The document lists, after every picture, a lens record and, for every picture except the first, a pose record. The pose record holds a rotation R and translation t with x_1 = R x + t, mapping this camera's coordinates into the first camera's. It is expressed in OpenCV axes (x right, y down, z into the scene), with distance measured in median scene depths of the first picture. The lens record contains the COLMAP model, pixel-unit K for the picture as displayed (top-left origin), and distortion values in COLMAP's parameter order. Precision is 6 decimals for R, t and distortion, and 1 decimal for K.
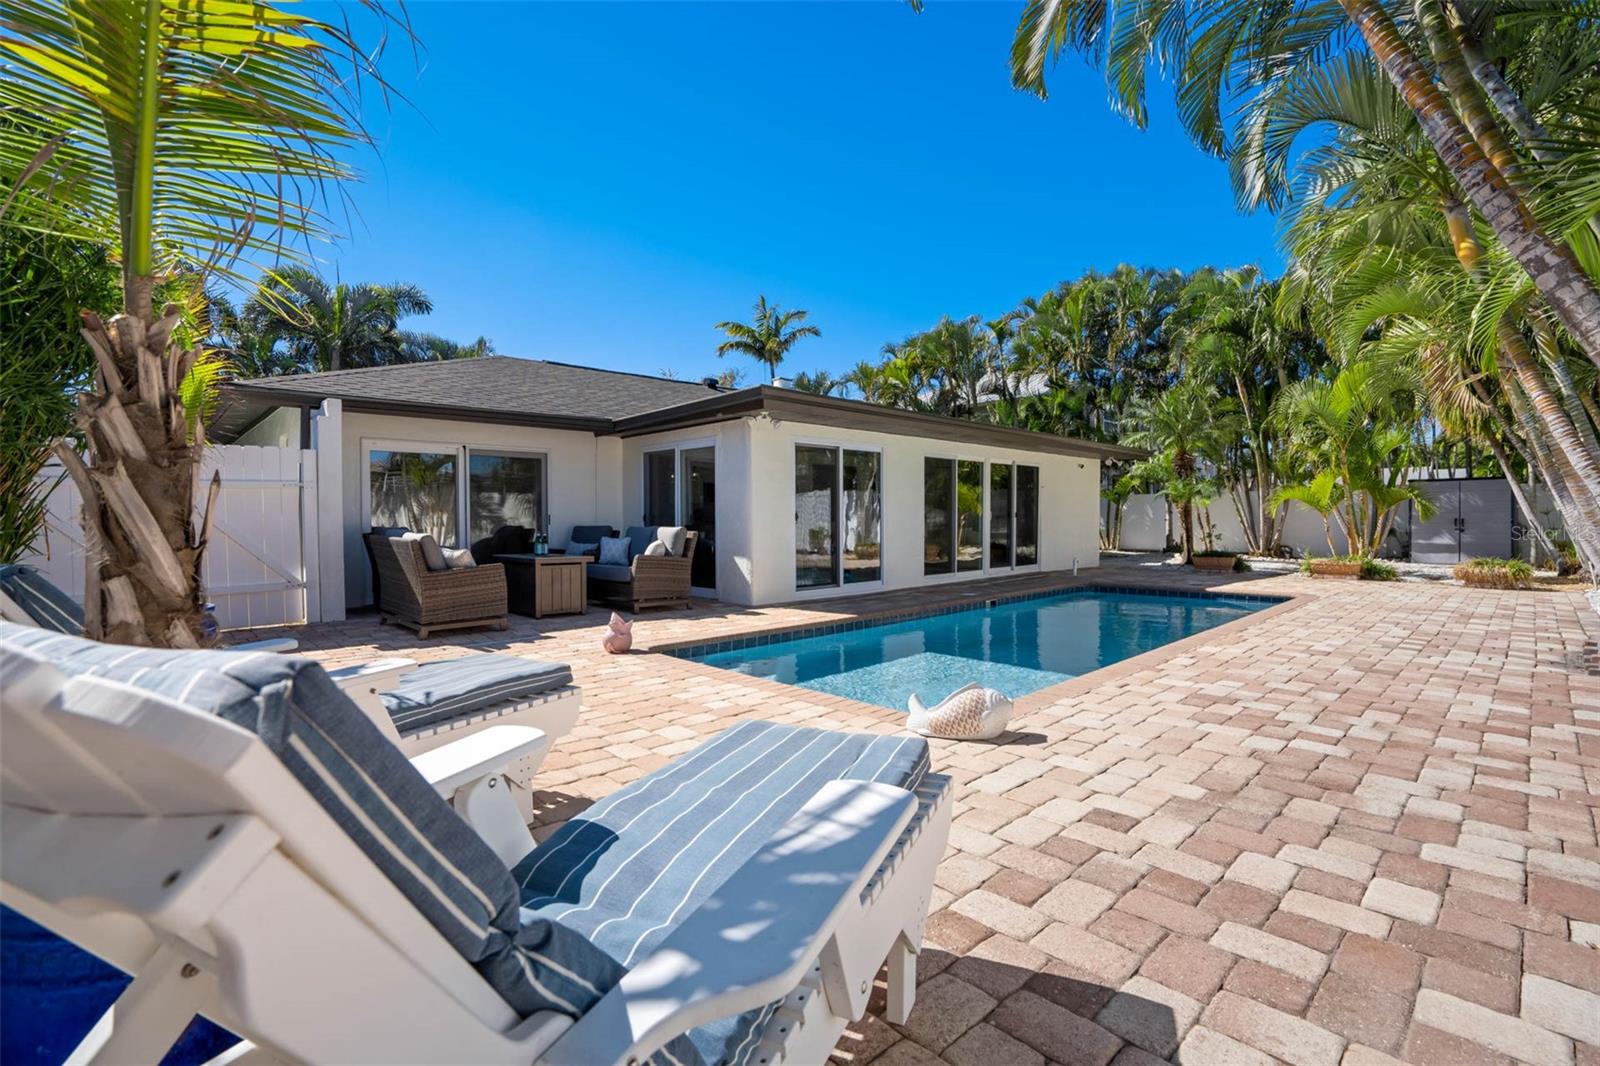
lens RADIAL K [[743.3, 0, 800.2], [0, 743.3, 527.1], [0, 0, 1]] dist [-0.025737, 0.005333]
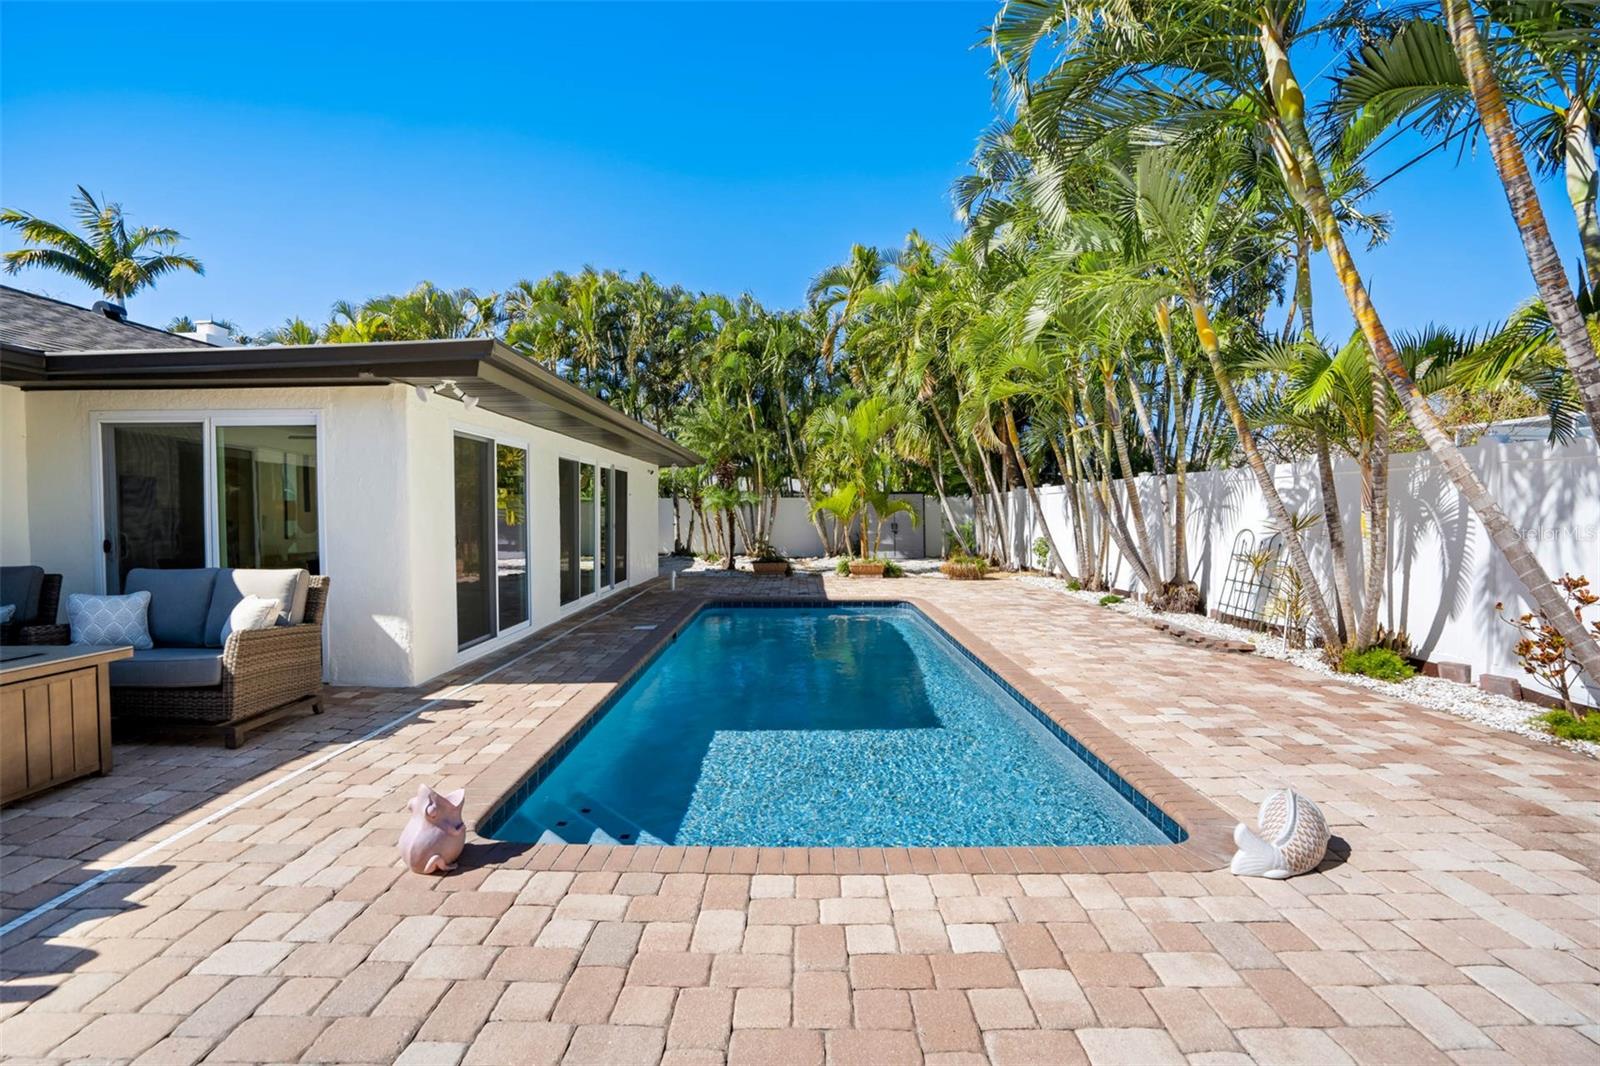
lens RADIAL K [[743.3, 0, 798.4], [0, 743.3, 531.5], [0, 0, 1]] dist [-0.025737, 0.005333]
pose [[0.708680, -0.016462, 0.705338, -0.141219], [0.010222, 0.999862, 0.013066, -0.015700], [-0.705456, -0.002050, 0.708751, 0.174312]]
